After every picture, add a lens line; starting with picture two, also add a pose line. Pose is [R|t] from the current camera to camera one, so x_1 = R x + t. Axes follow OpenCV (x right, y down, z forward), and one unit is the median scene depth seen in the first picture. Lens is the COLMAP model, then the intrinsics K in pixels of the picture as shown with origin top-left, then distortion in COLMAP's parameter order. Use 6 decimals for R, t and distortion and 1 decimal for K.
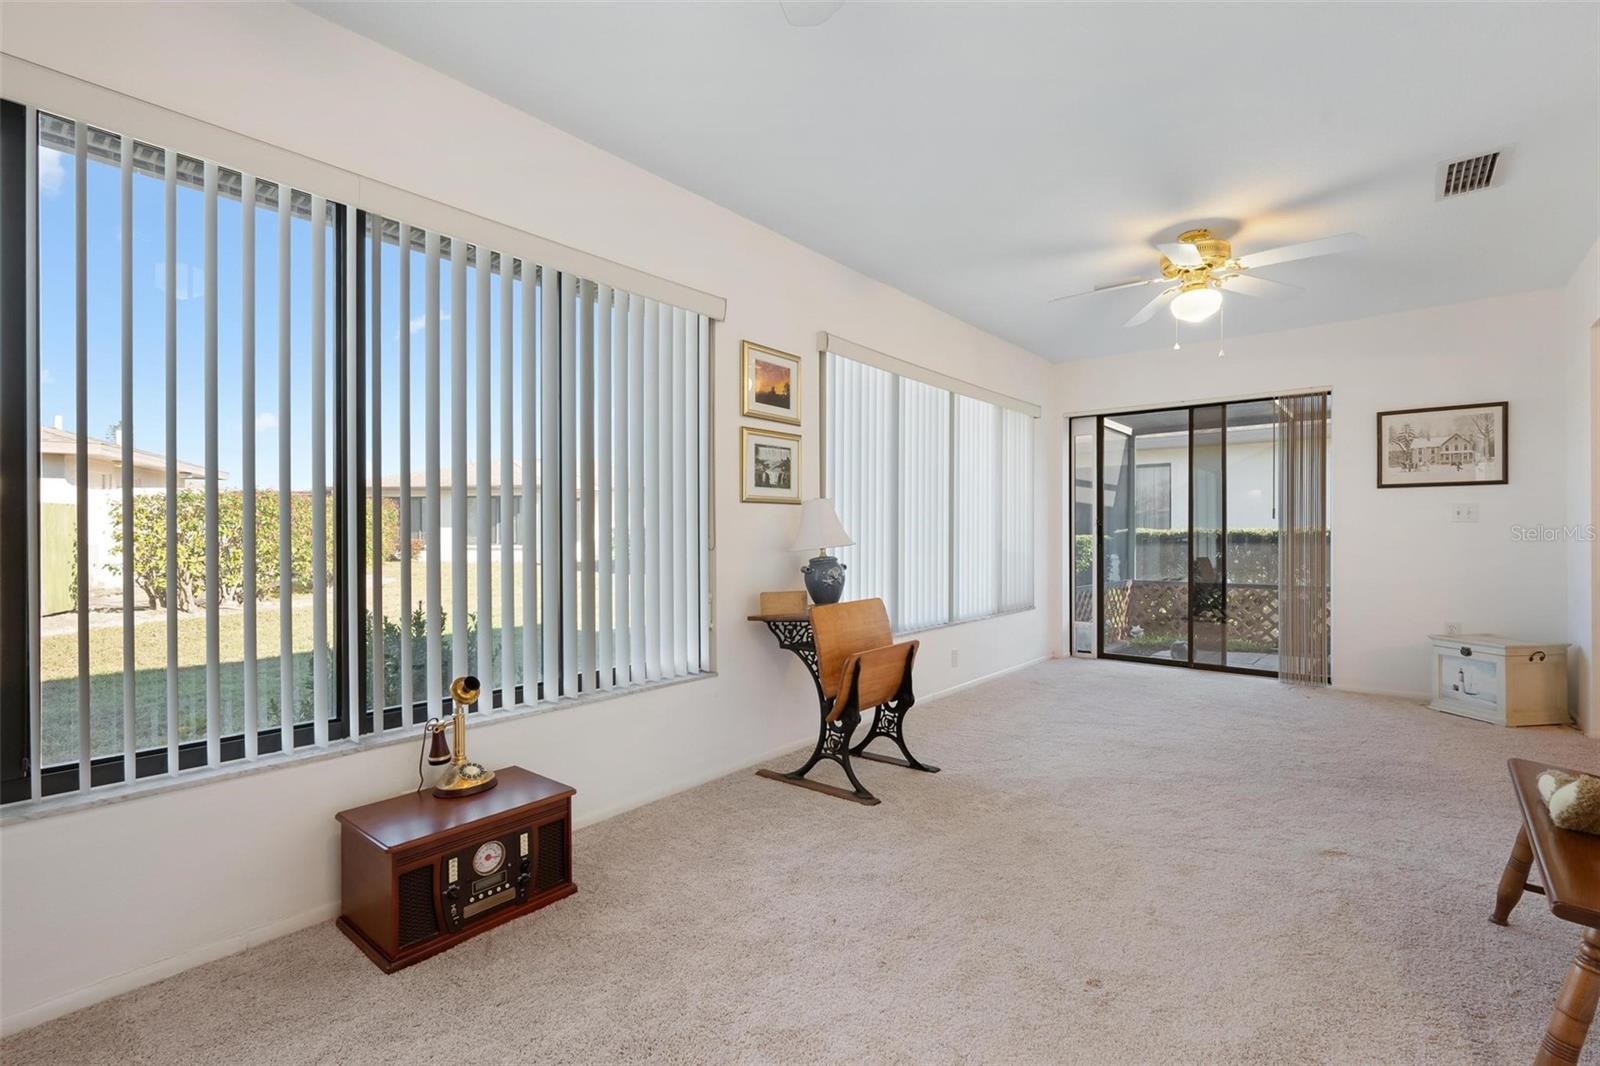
lens RADIAL K [[726.4, 0, 800.0], [0, 726.4, 533.0], [0, 0, 1]] dist [-0.000088, 0.000877]
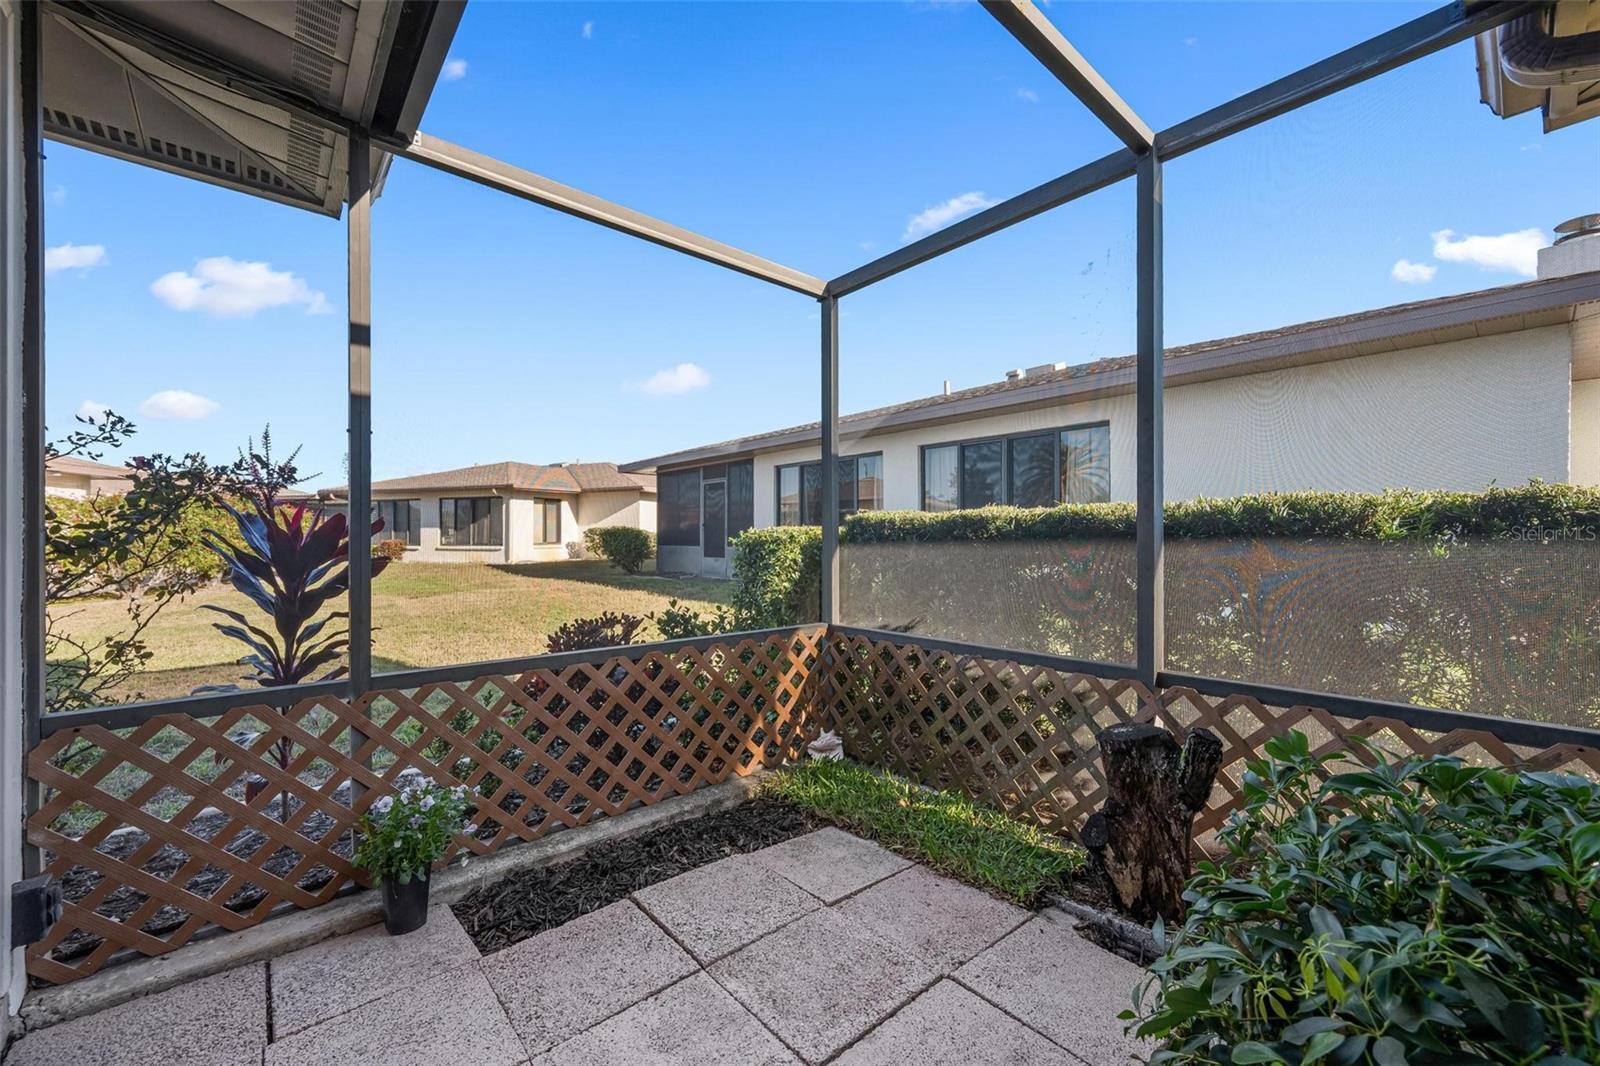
lens RADIAL K [[632.1, 0, 800.0], [0, 632.1, 533.0], [0, 0, 1]] dist [0.001012, 0.000819]
pose [[0.986651, 0.001013, -0.162846, 0.557721], [-0.002801, 0.999938, -0.010748, 0.015468], [0.162825, 0.011061, 0.986593, 0.686208]]
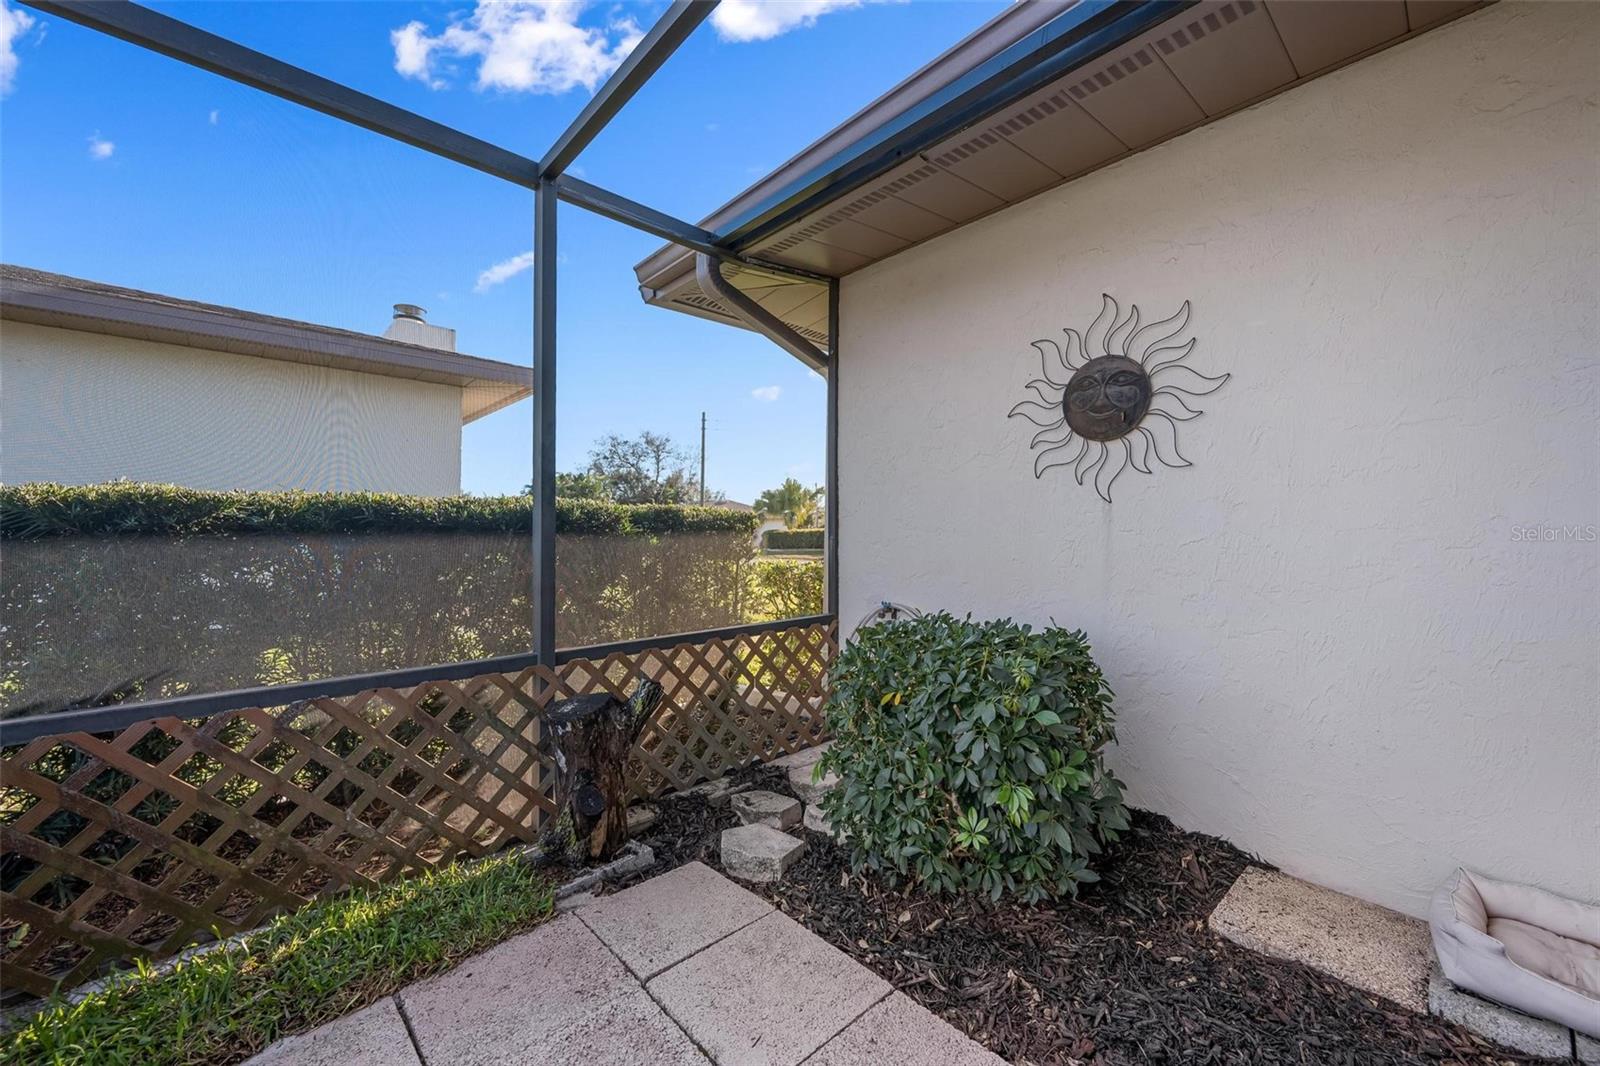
lens RADIAL K [[632.1, 0, 800.0], [0, 632.1, 533.0], [0, 0, 1]] dist [0.001012, 0.000819]
pose [[0.120811, 0.007844, 0.992645, 0.380644], [0.005002, 0.999951, -0.008511, 0.017725], [-0.992663, 0.005994, 0.120766, 0.823627]]
